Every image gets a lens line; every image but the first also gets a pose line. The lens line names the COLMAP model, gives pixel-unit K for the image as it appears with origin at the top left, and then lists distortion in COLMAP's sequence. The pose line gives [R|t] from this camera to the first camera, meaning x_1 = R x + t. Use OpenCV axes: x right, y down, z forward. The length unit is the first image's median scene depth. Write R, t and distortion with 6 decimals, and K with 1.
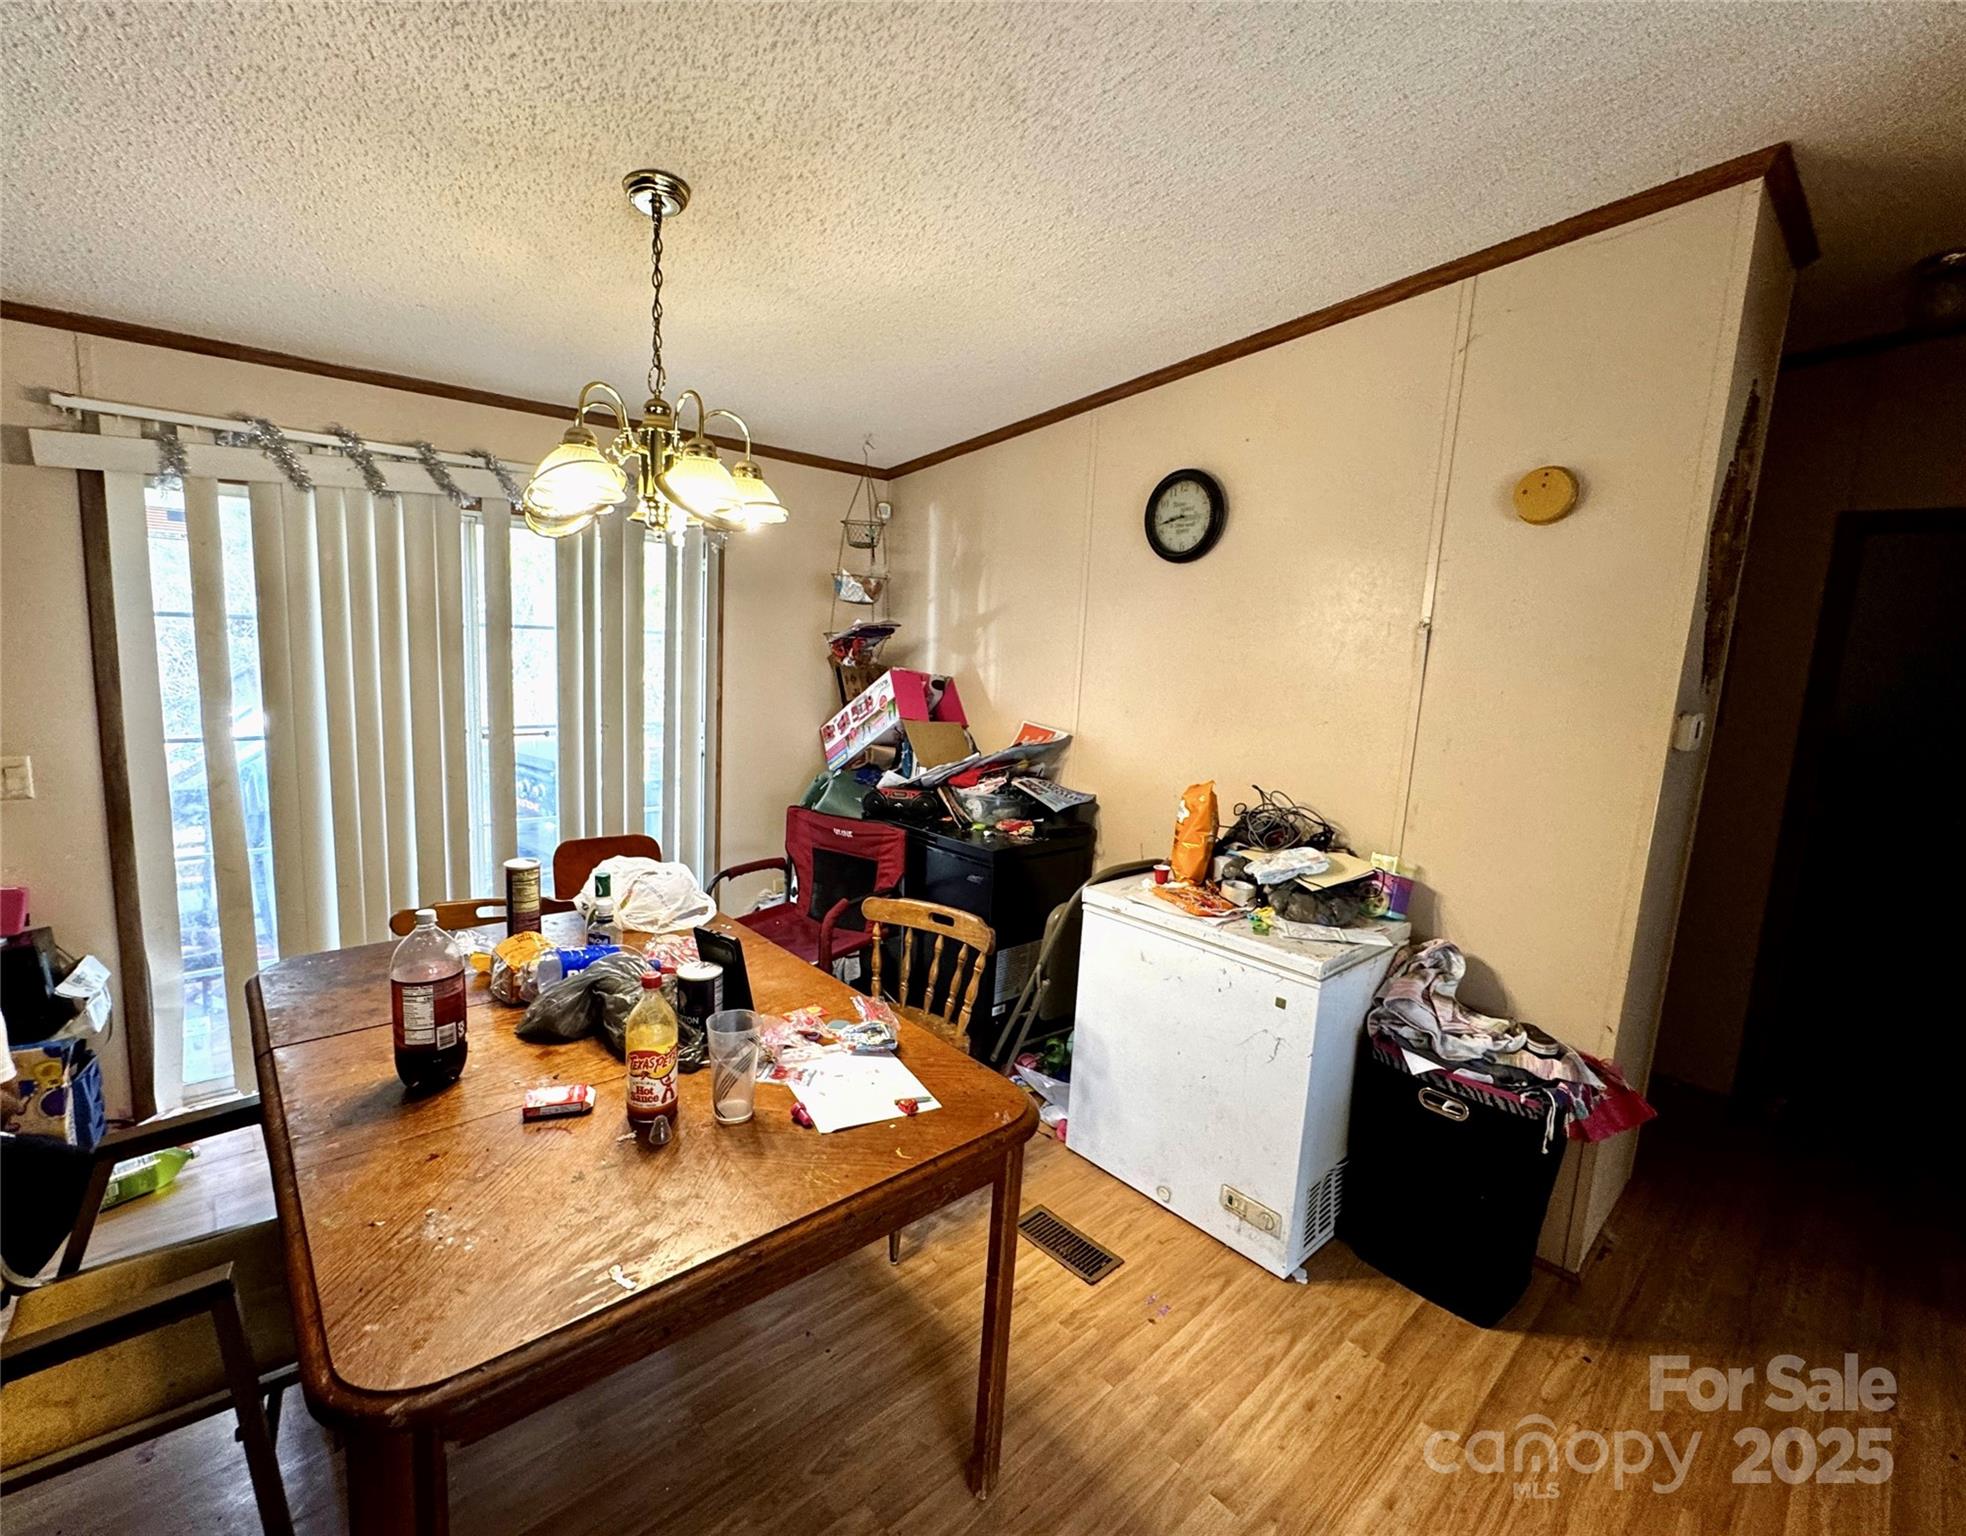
lens RADIAL K [[866.1, 0, 967.6], [0, 866.1, 766.0], [0, 0, 1]] dist [-0.000970, -0.000053]
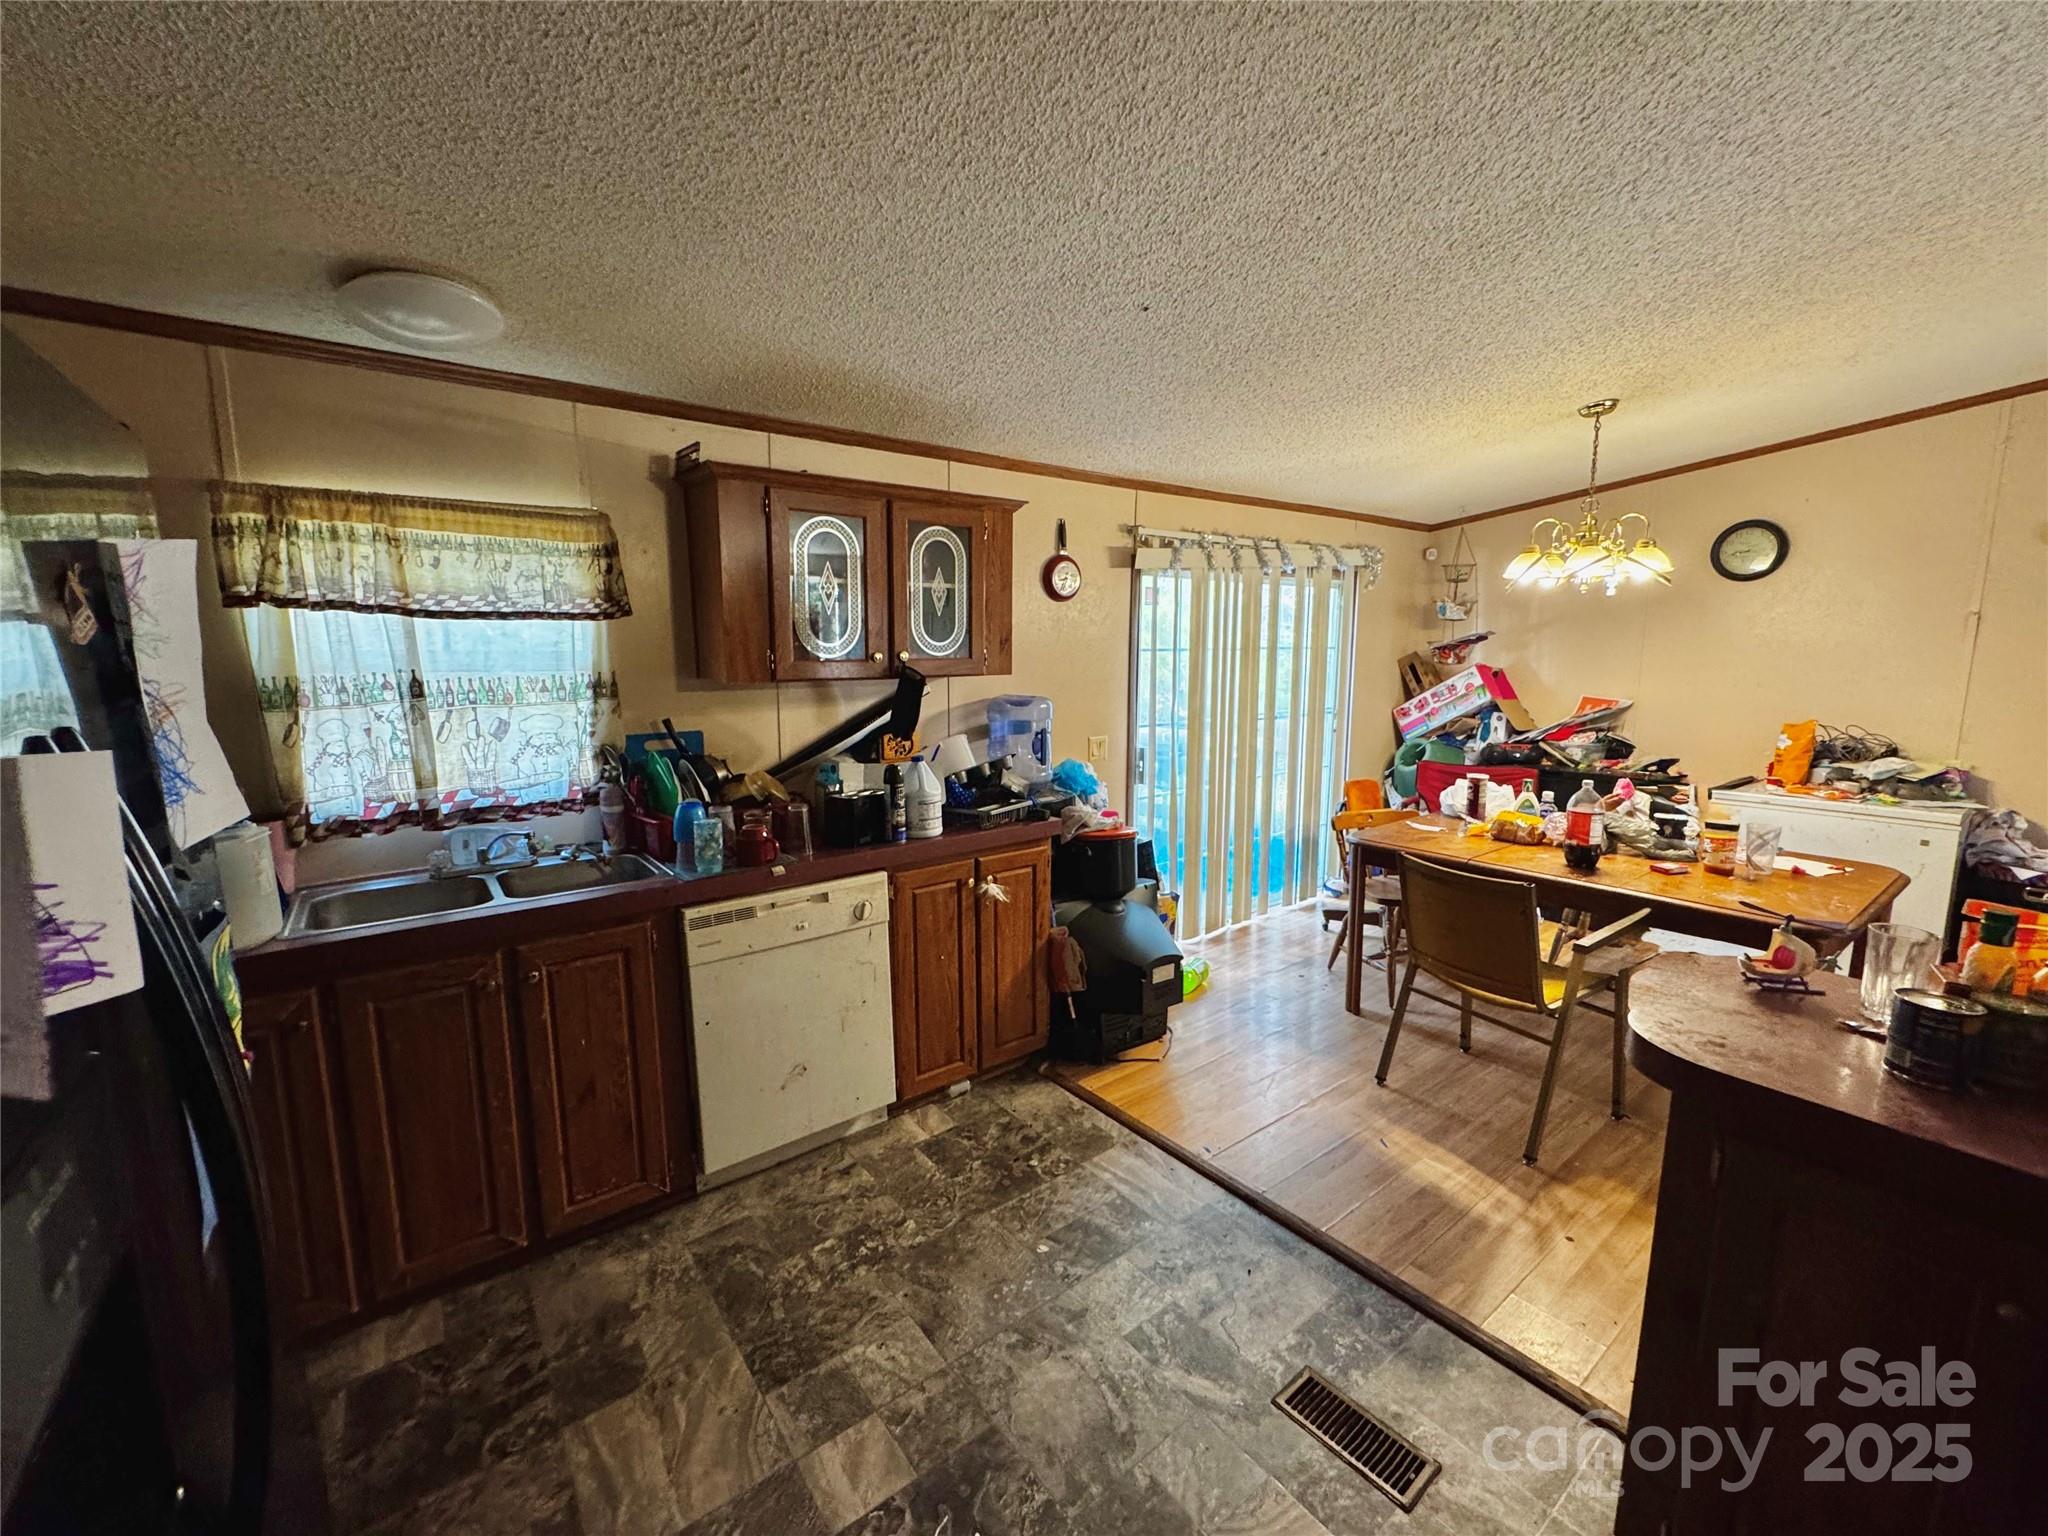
lens RADIAL K [[821.9, 0, 1027.6], [0, 821.9, 767.8], [0, 0, 1]] dist [-0.000298, 0.000031]
pose [[0.995490, -0.042396, -0.084866, -0.889239], [0.041717, 0.999082, -0.009755, 0.052496], [0.085202, 0.006171, 0.996345, -0.532428]]
